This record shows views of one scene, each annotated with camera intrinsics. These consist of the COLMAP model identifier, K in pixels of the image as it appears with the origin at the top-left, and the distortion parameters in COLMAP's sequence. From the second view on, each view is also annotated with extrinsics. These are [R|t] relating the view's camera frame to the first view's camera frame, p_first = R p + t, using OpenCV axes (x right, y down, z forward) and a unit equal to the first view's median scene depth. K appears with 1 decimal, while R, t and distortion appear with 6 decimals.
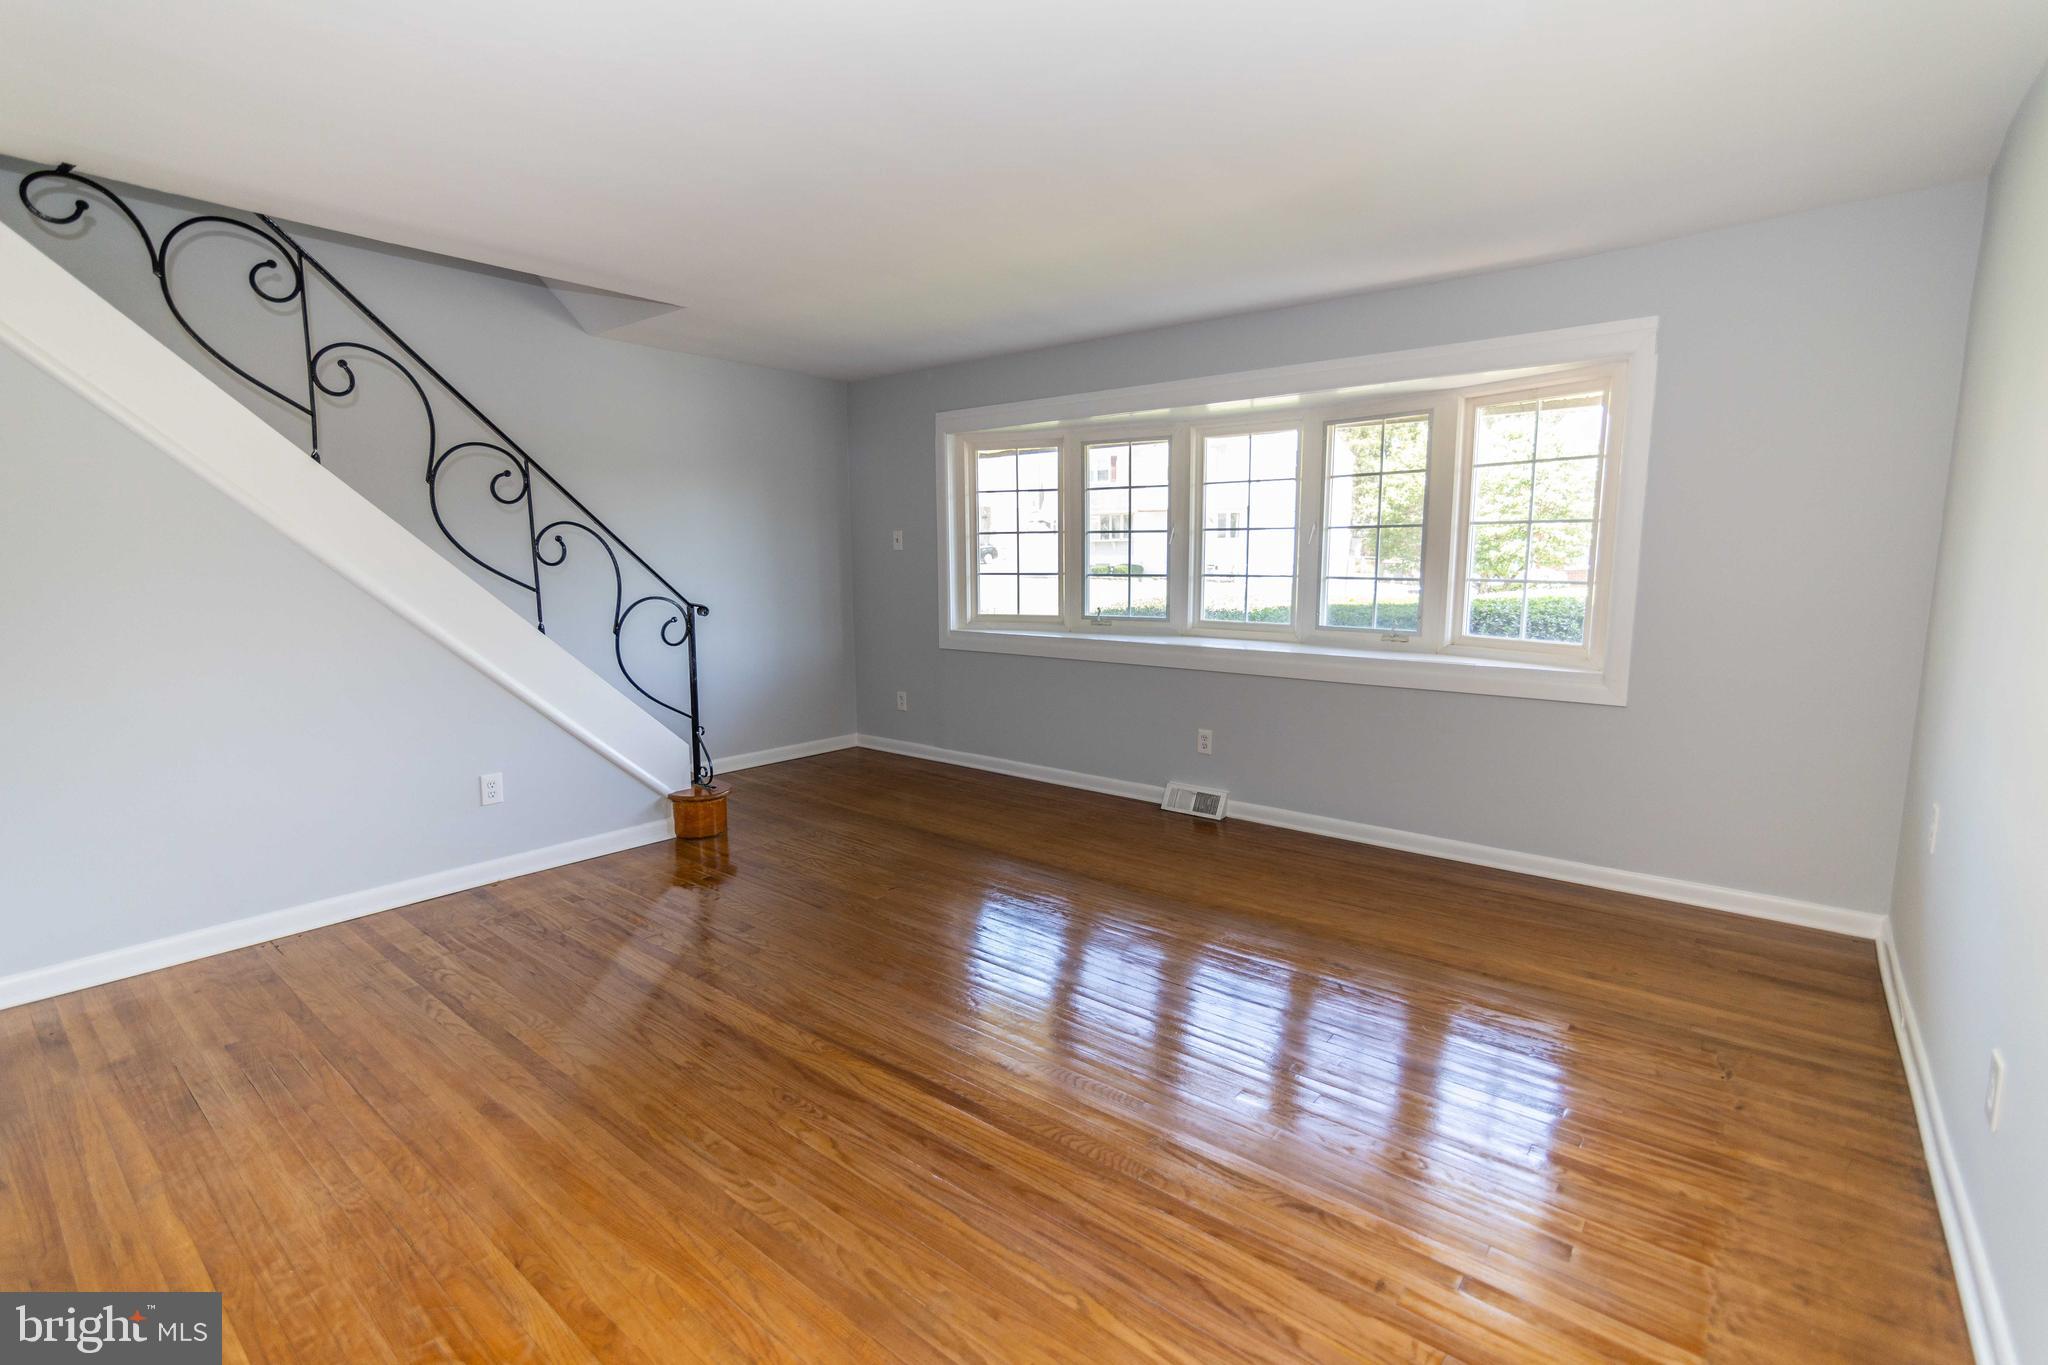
lens RADIAL K [[935.3, 0, 1057.3], [0, 935.3, 675.0], [0, 0, 1]] dist [0.002058, 0.000320]
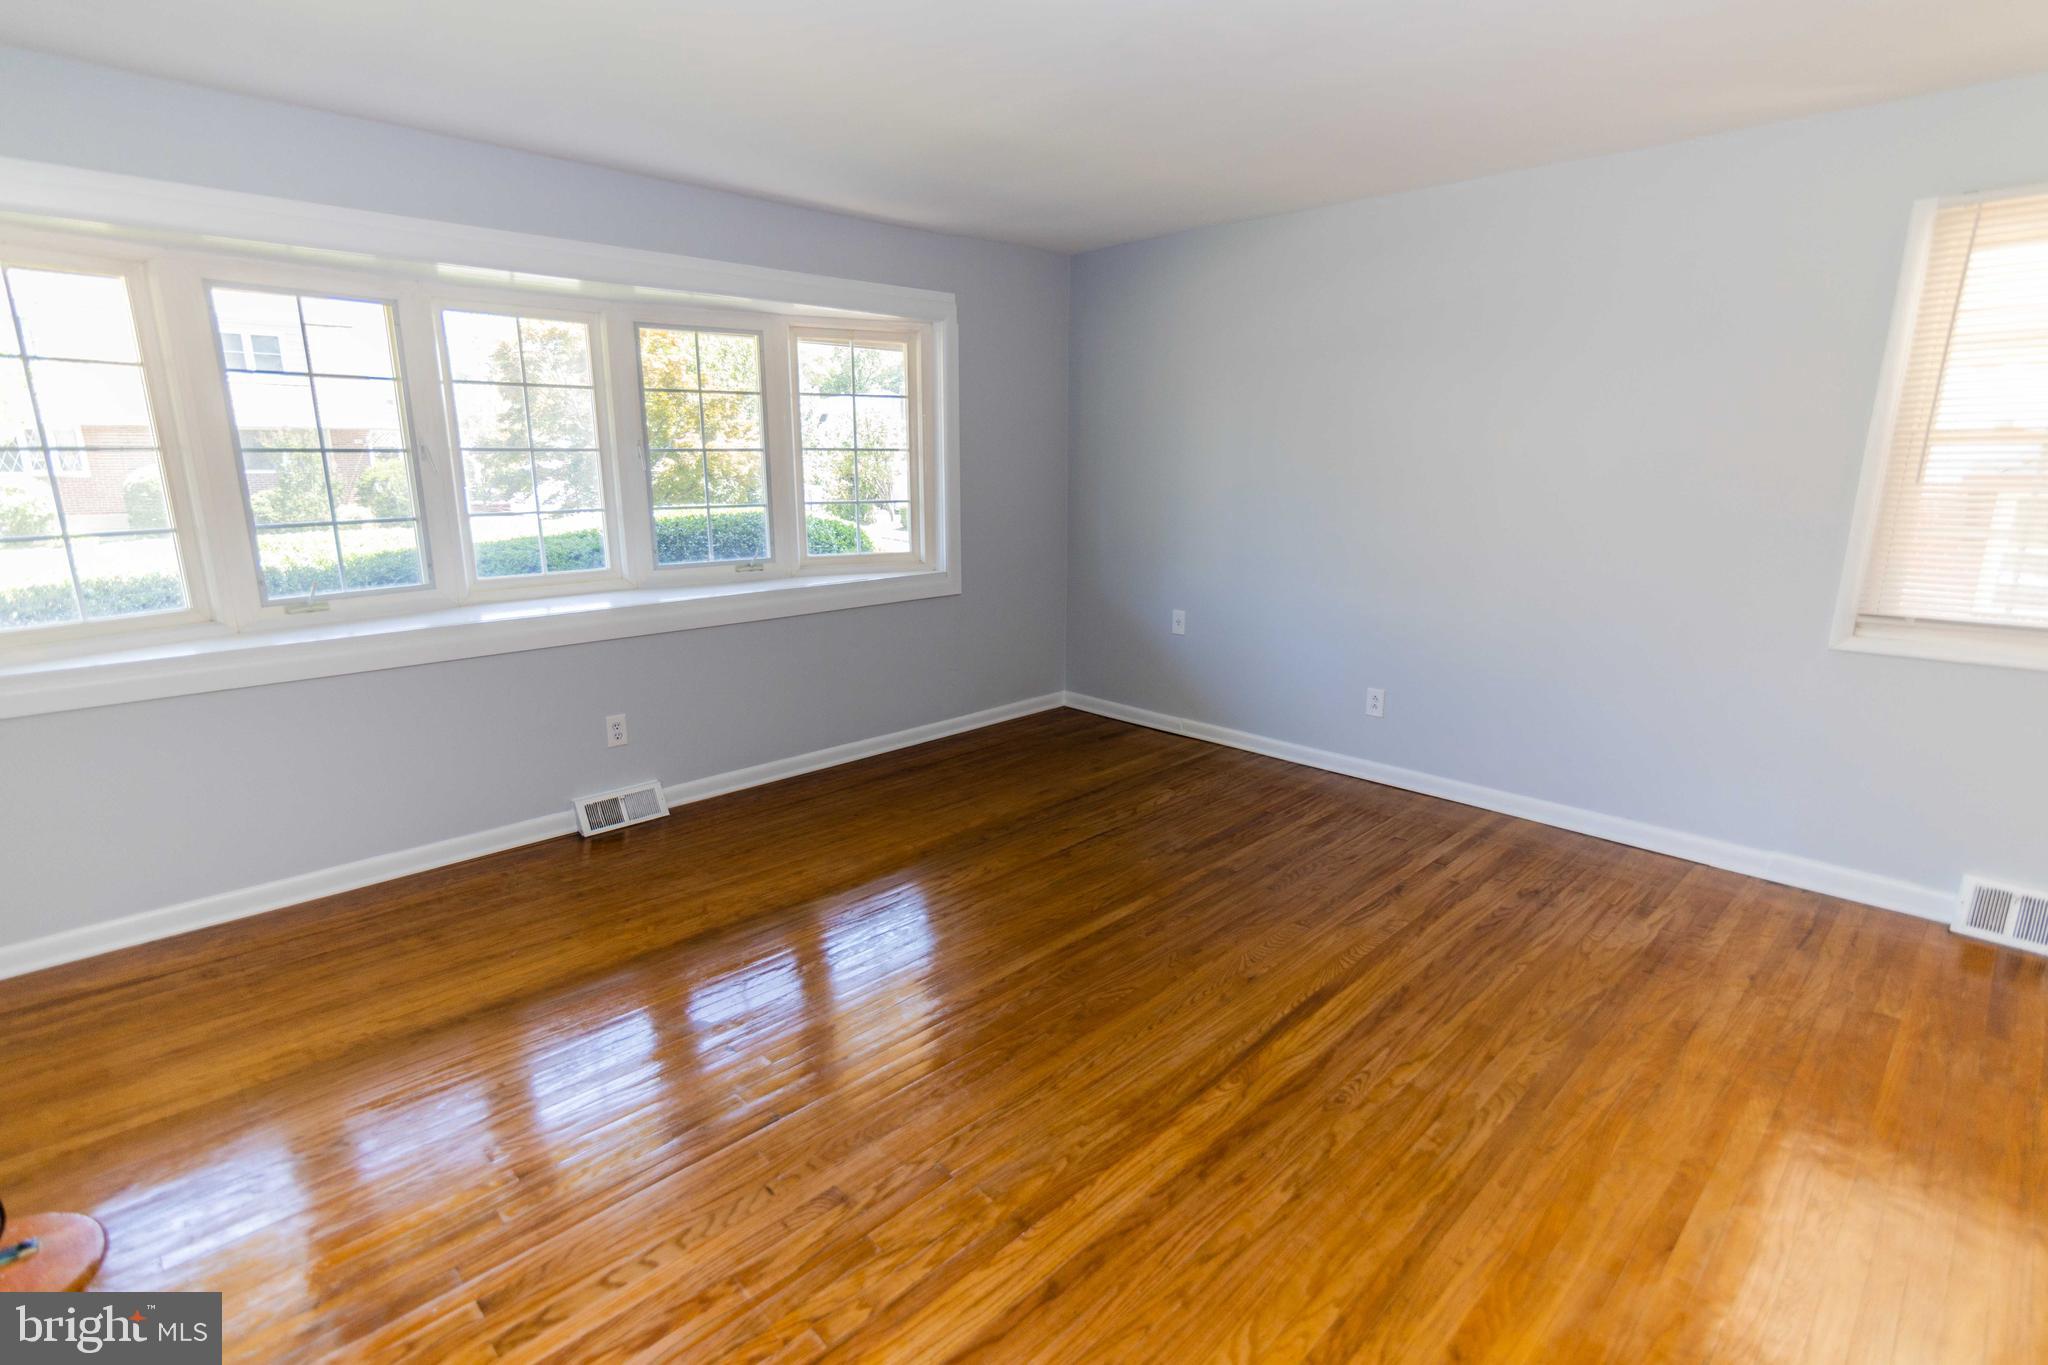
lens RADIAL K [[935.3, 0, 1057.3], [0, 935.3, 675.0], [0, 0, 1]] dist [0.002058, 0.000320]
pose [[0.137275, -0.224525, 0.964751, -0.868506], [0.122724, 0.970322, 0.208359, -0.148146], [-0.982901, 0.089795, 0.160756, 0.828894]]
